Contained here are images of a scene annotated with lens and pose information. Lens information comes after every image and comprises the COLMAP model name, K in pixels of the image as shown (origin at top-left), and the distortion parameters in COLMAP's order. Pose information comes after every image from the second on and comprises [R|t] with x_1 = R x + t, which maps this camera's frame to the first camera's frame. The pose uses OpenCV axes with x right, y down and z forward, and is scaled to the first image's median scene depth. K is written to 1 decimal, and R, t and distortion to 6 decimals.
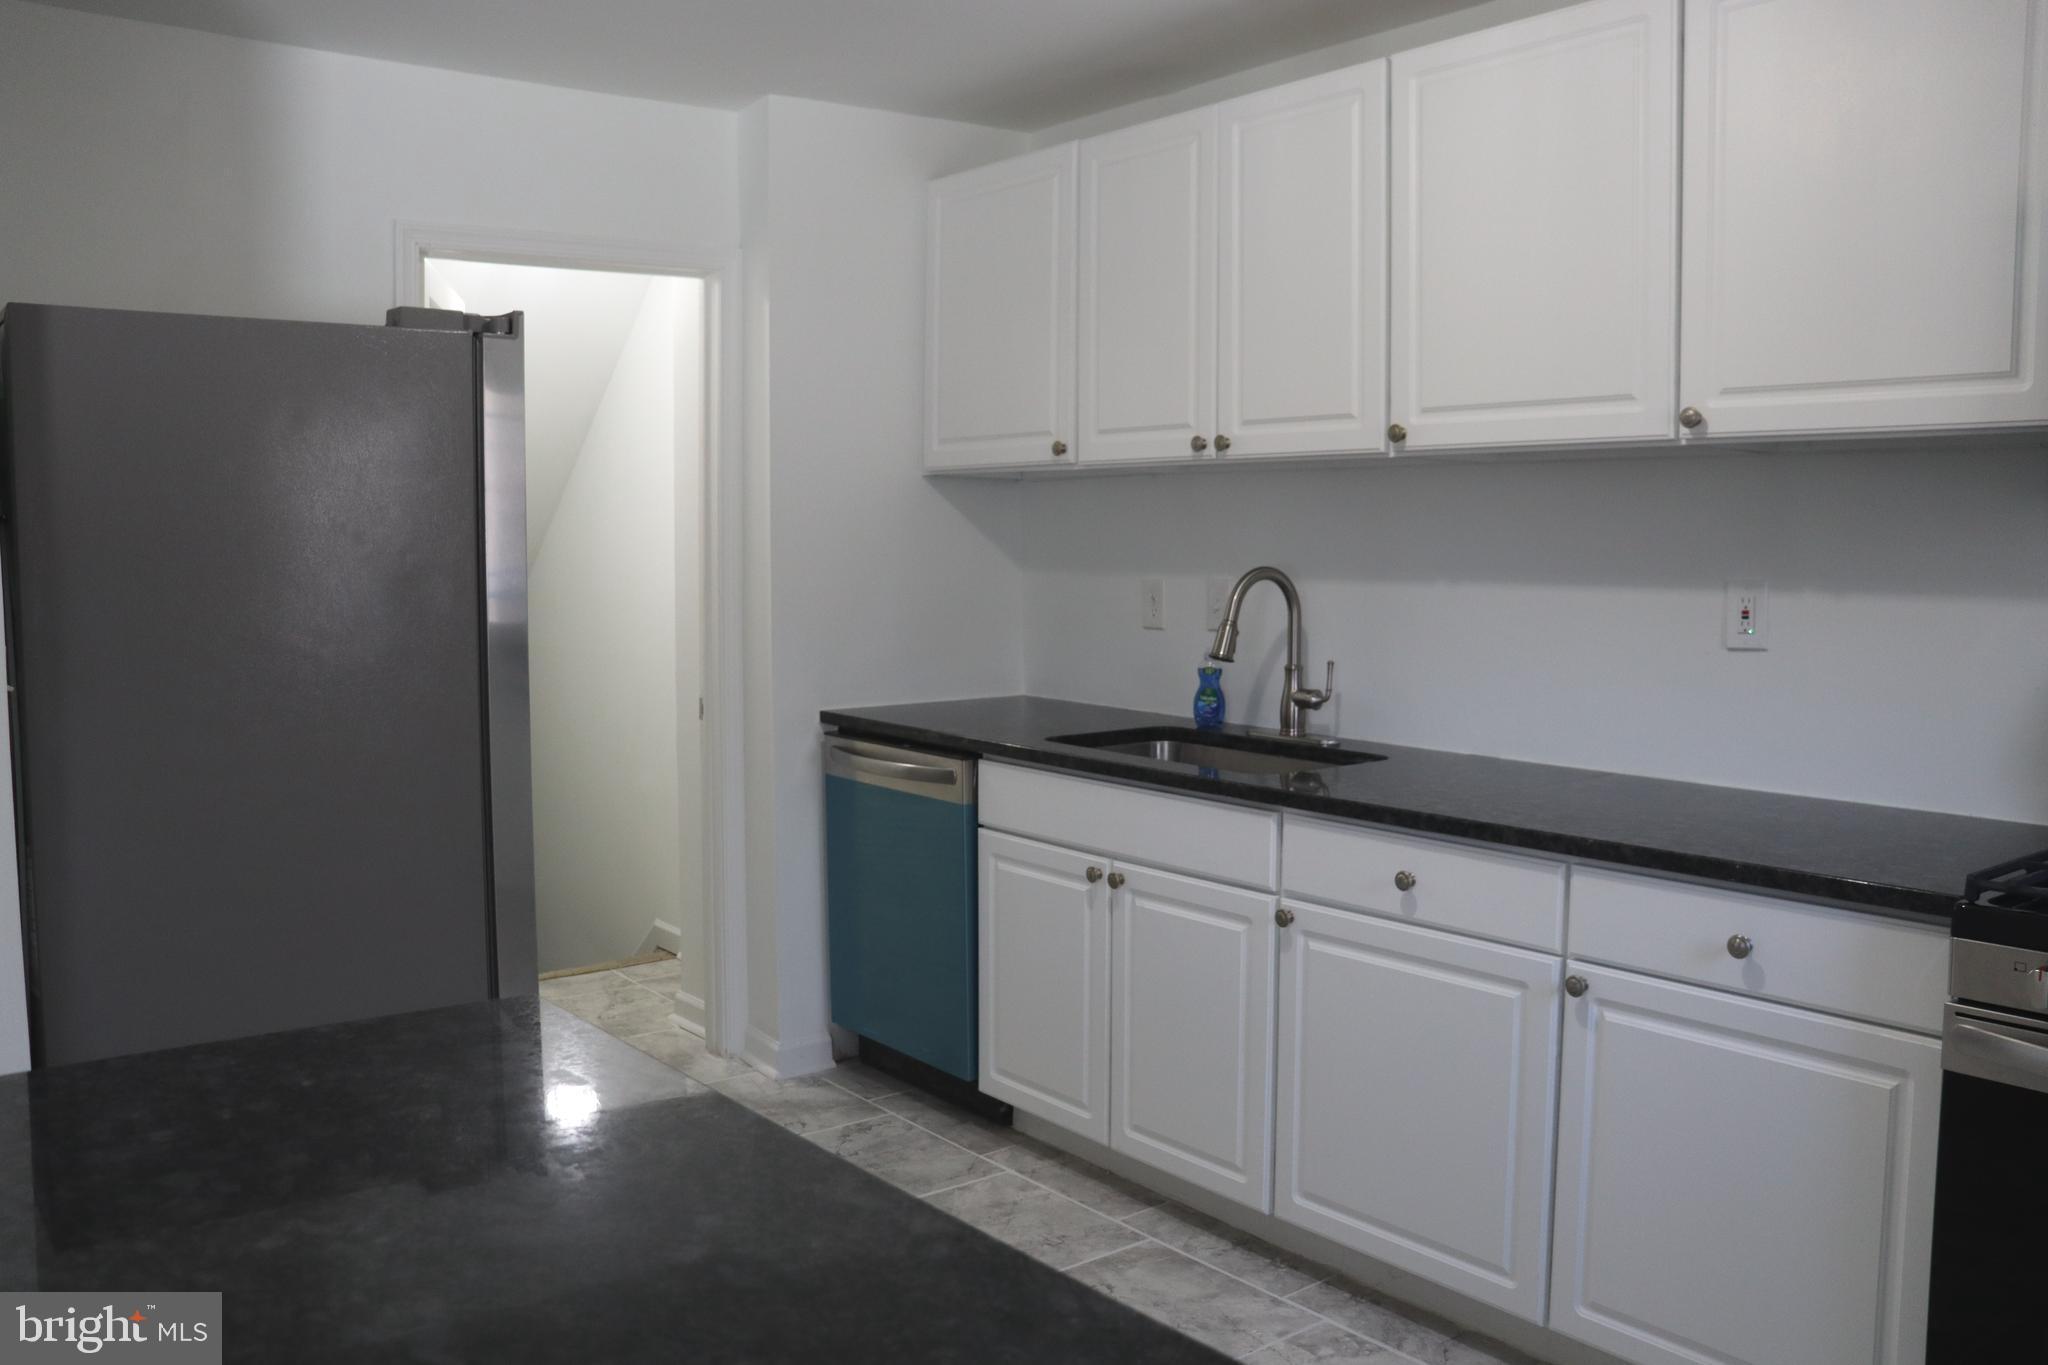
lens RADIAL K [[1690.8, 0, 1024.0], [0, 1690.8, 682.5], [0, 0, 1]] dist [-0.203530, 0.170680]
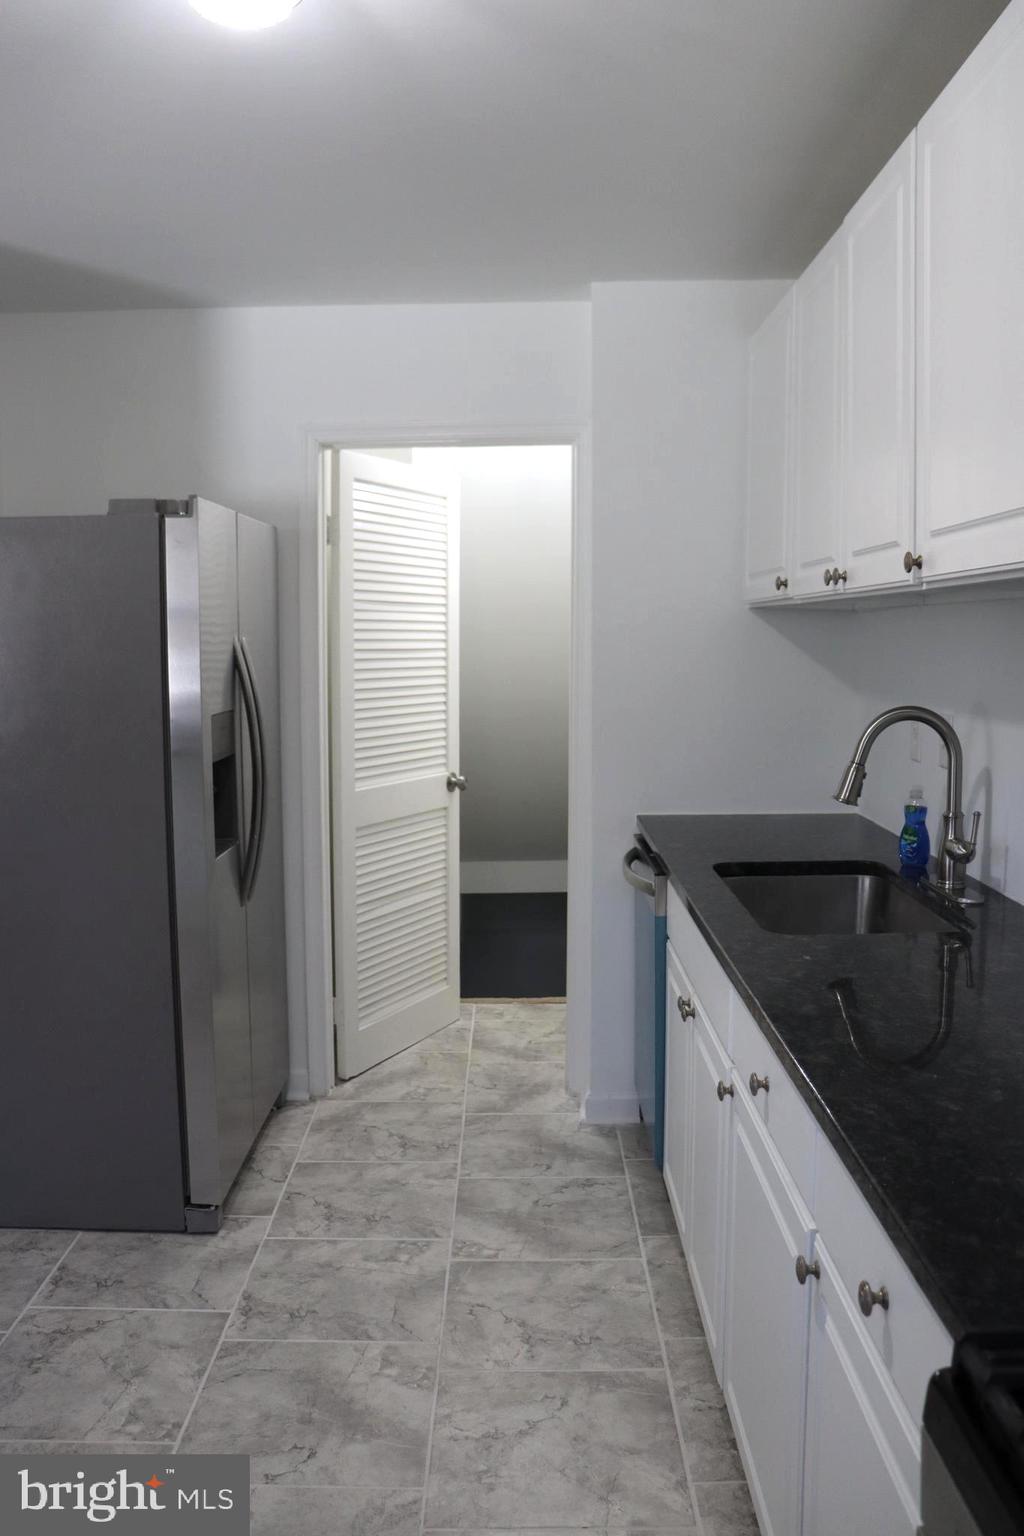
lens RADIAL K [[1268.1, 0, 511.6], [0, 1268.1, 745.3], [0, 0, 1]] dist [-0.203530, 0.170680]
pose [[0.779608, 0.051421, -0.624153, 0.398314], [-0.051909, 0.998500, 0.017423, -0.047150], [0.624113, 0.018816, 0.781108, 0.315231]]
